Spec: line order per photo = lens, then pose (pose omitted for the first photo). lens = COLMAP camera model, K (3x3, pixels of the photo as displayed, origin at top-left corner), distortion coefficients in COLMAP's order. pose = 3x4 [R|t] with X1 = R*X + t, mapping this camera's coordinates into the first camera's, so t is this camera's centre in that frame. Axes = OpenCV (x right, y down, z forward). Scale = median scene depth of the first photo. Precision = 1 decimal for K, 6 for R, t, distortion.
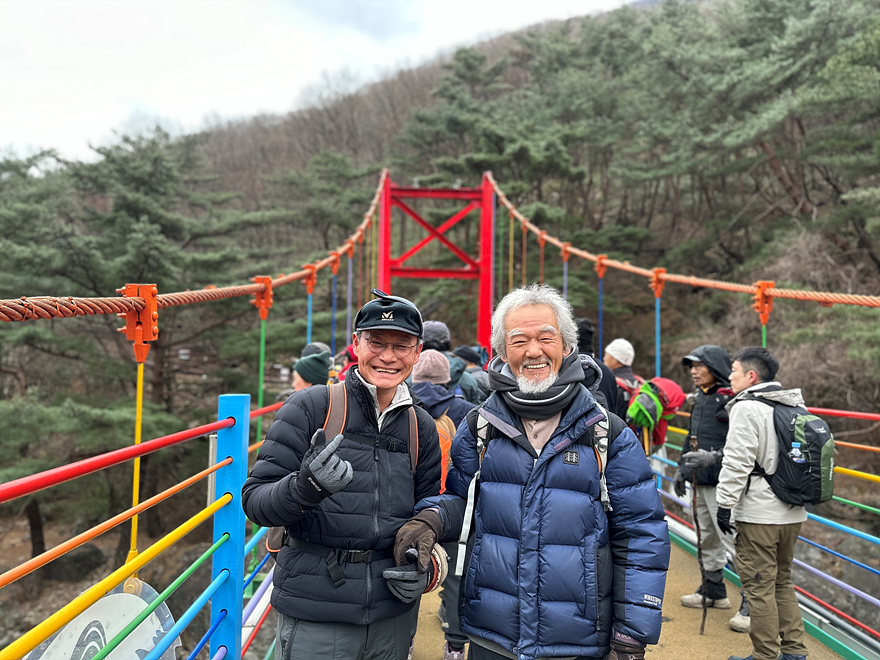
lens RADIAL K [[612.2, 0, 439.1], [0, 612.2, 339.2], [0, 0, 1]] dist [0.121407, -0.164413]
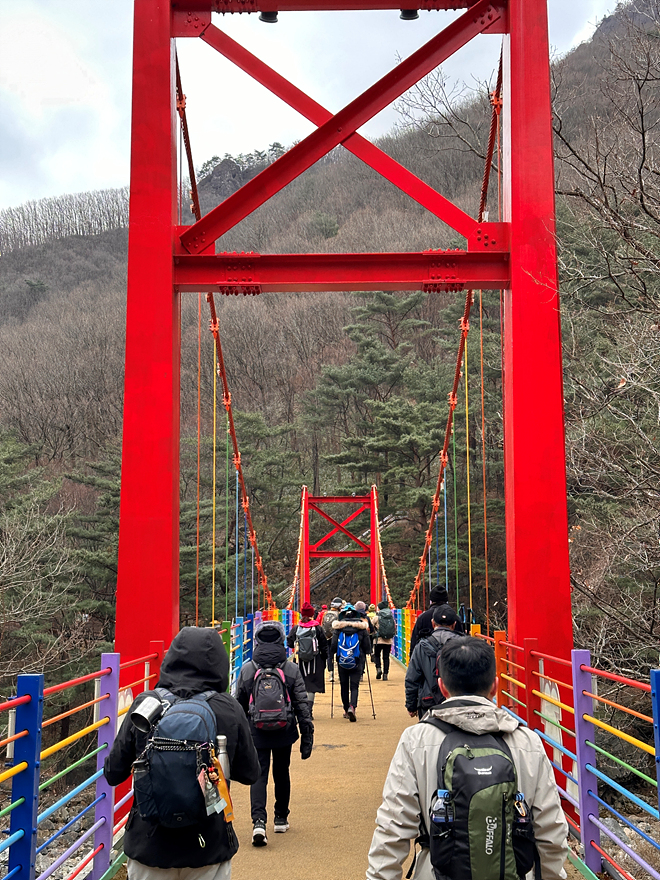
lens RADIAL K [[1194.2, 0, 351.1], [0, 1194.2, 439.7], [0, 0, 1]] dist [0.175598, 0.002252]
pose [[0.999212, -0.028515, -0.027615, 0.076857], [0.025085, 0.992762, -0.117449, -0.030864], [0.030764, 0.116664, 0.992695, -1.347628]]
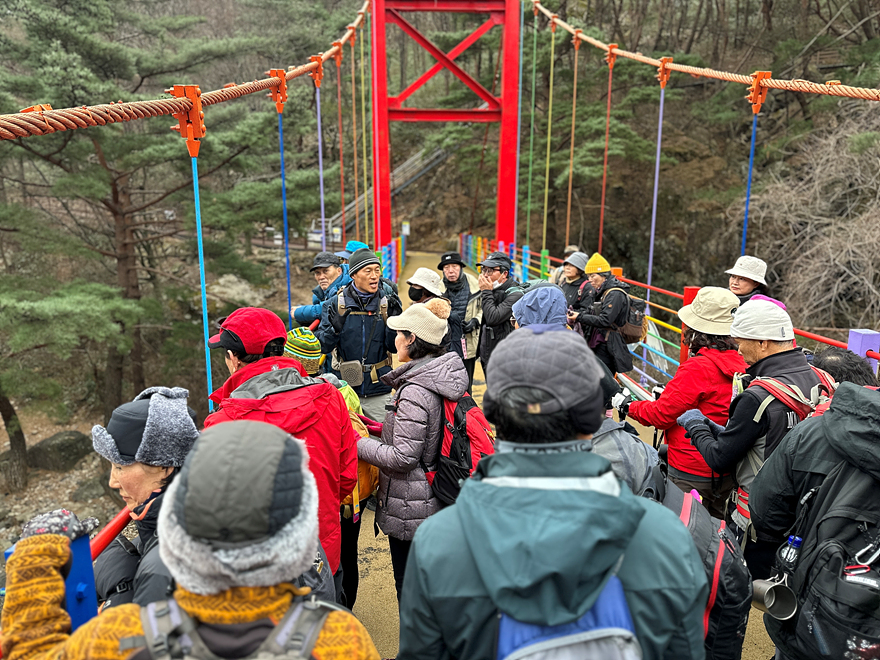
lens RADIAL K [[612.2, 0, 439.1], [0, 612.2, 339.2], [0, 0, 1]] dist [0.121407, -0.164413]
pose [[0.999852, -0.013434, -0.010701, -0.006203], [0.015553, 0.972520, 0.232298, -0.009265], [0.007286, -0.232431, 0.972586, 0.112773]]
